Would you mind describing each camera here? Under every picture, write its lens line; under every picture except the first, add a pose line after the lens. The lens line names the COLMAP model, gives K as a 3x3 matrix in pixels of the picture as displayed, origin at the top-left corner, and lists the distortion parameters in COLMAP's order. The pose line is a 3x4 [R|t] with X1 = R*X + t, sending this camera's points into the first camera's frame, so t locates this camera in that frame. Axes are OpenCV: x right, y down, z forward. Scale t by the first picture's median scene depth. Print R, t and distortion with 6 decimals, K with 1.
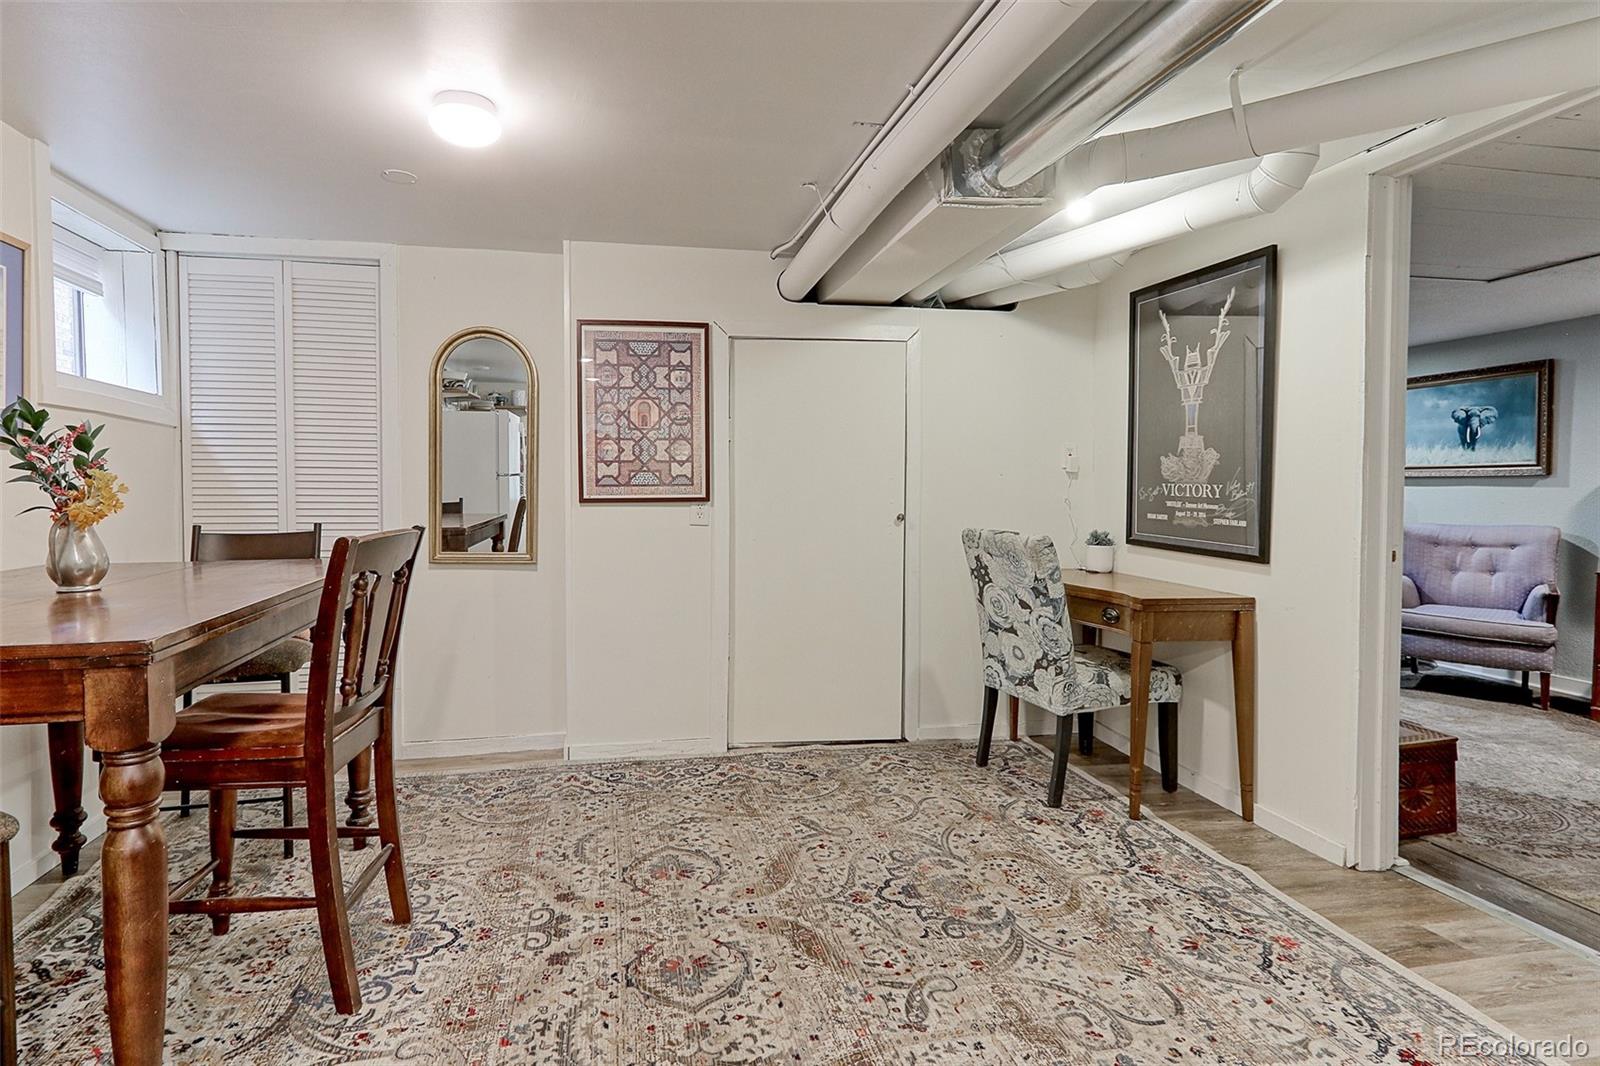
lens RADIAL K [[774.7, 0, 732.8], [0, 774.7, 505.8], [0, 0, 1]] dist [-0.001374, 0.000719]
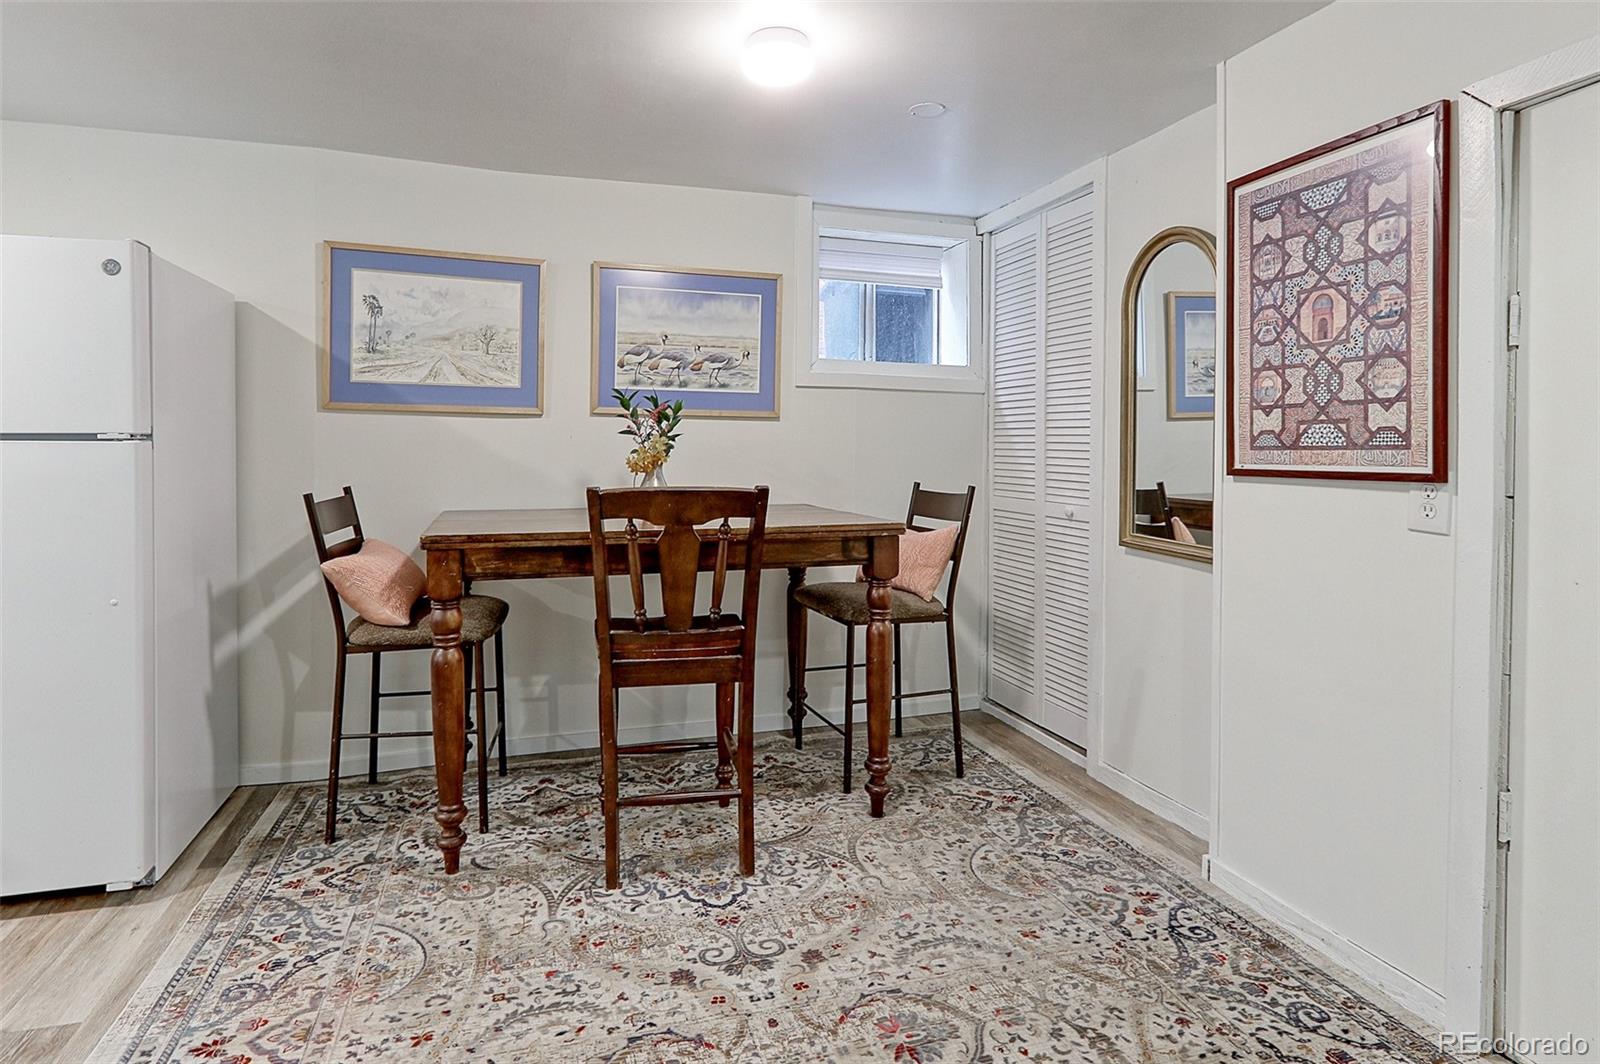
lens RADIAL K [[856.7, 0, 787.8], [0, 856.7, 452.8], [0, 0, 1]] dist [0.001663, 0.002007]
pose [[0.131707, 0.009648, -0.991242, 0.431735], [-0.029698, 0.999542, 0.005782, -0.015394], [0.990844, 0.028677, 0.131933, 0.550281]]
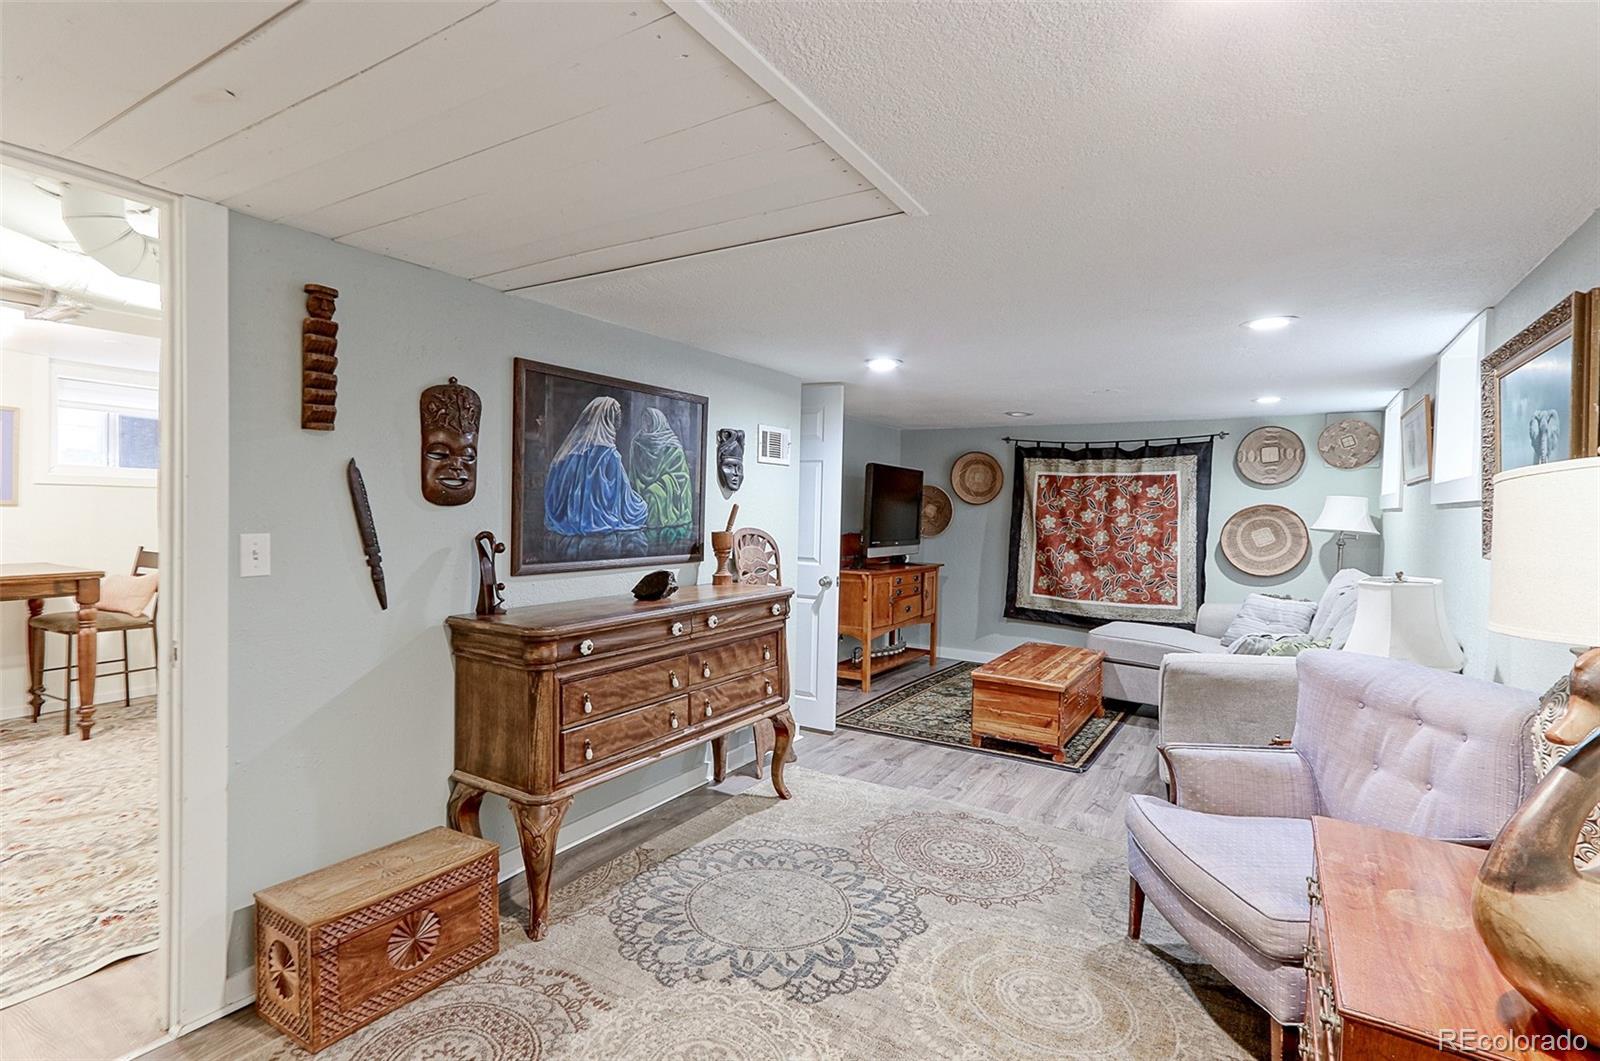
lens RADIAL K [[745.8, 0, 806.9], [0, 745.8, 522.0], [0, 0, 1]] dist [-0.002066, 0.001507]
pose [[0.757801, 0.027883, -0.651890, 1.325215], [-0.036522, 0.999333, 0.000288, -0.071477], [0.651463, 0.023590, 0.758313, 0.584777]]
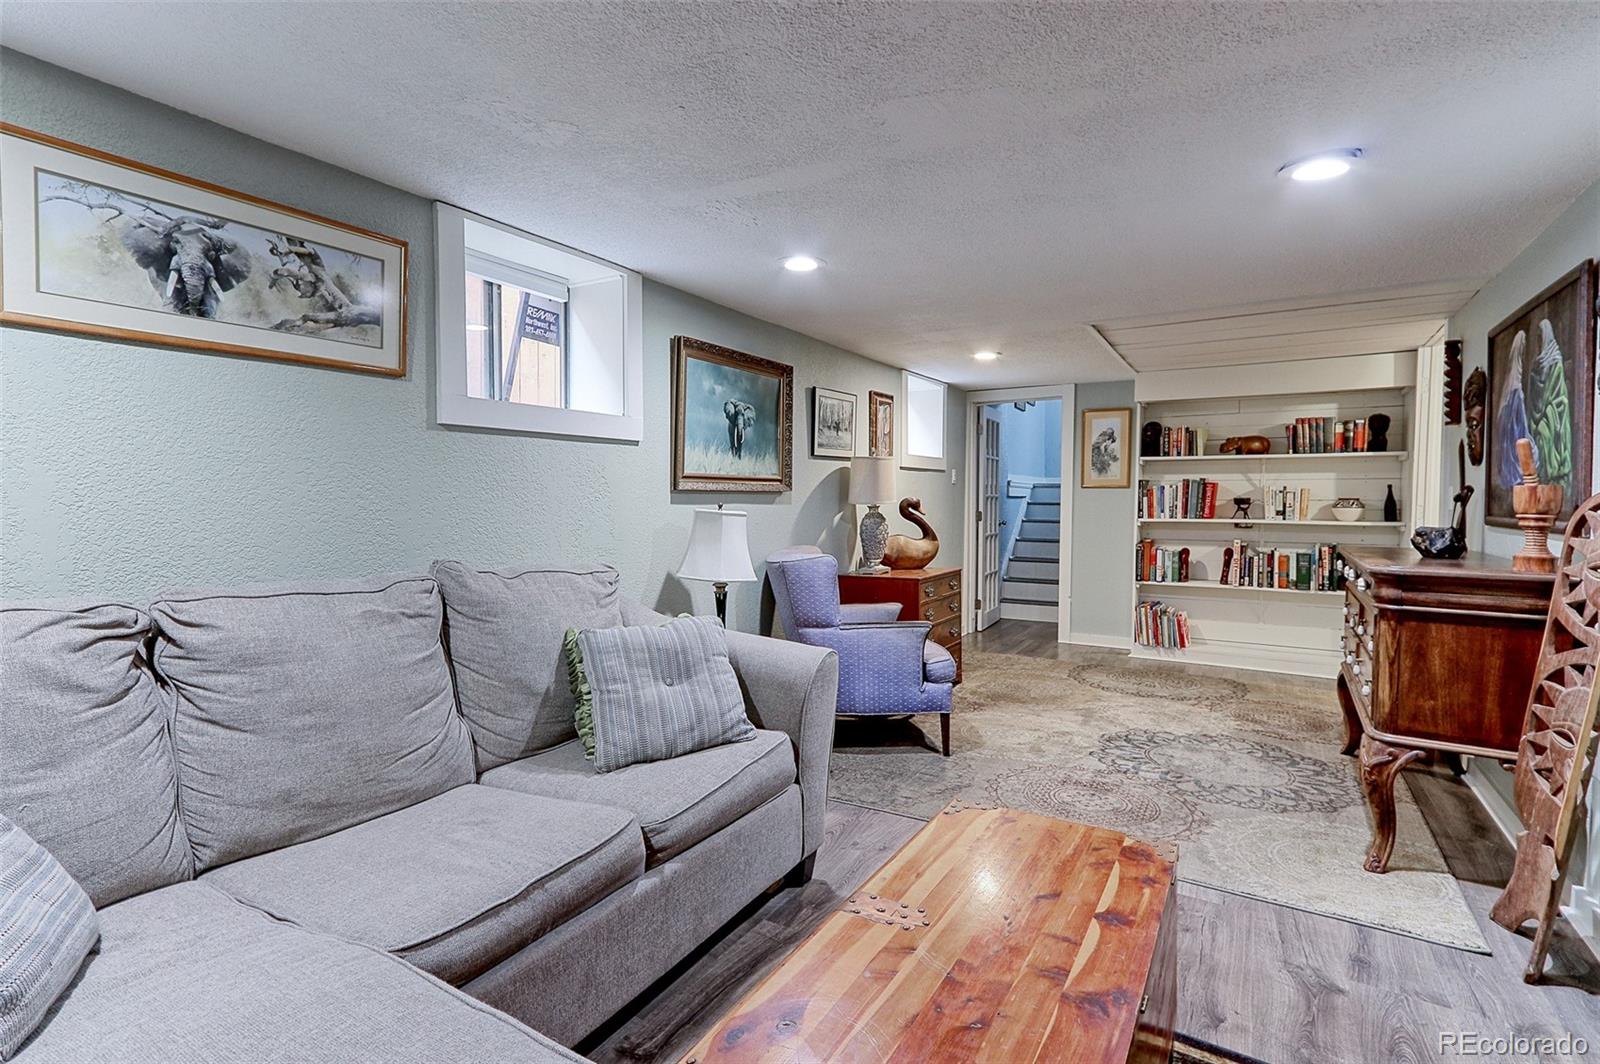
lens RADIAL K [[745.8, 0, 808.6], [0, 745.8, 517.3], [0, 0, 1]] dist [-0.002066, 0.001507]
pose [[-0.768881, -0.016622, 0.639176, 0.608629], [0.016015, 0.998848, 0.045240, -0.064731], [-0.639191, 0.045020, -0.767729, 2.222367]]
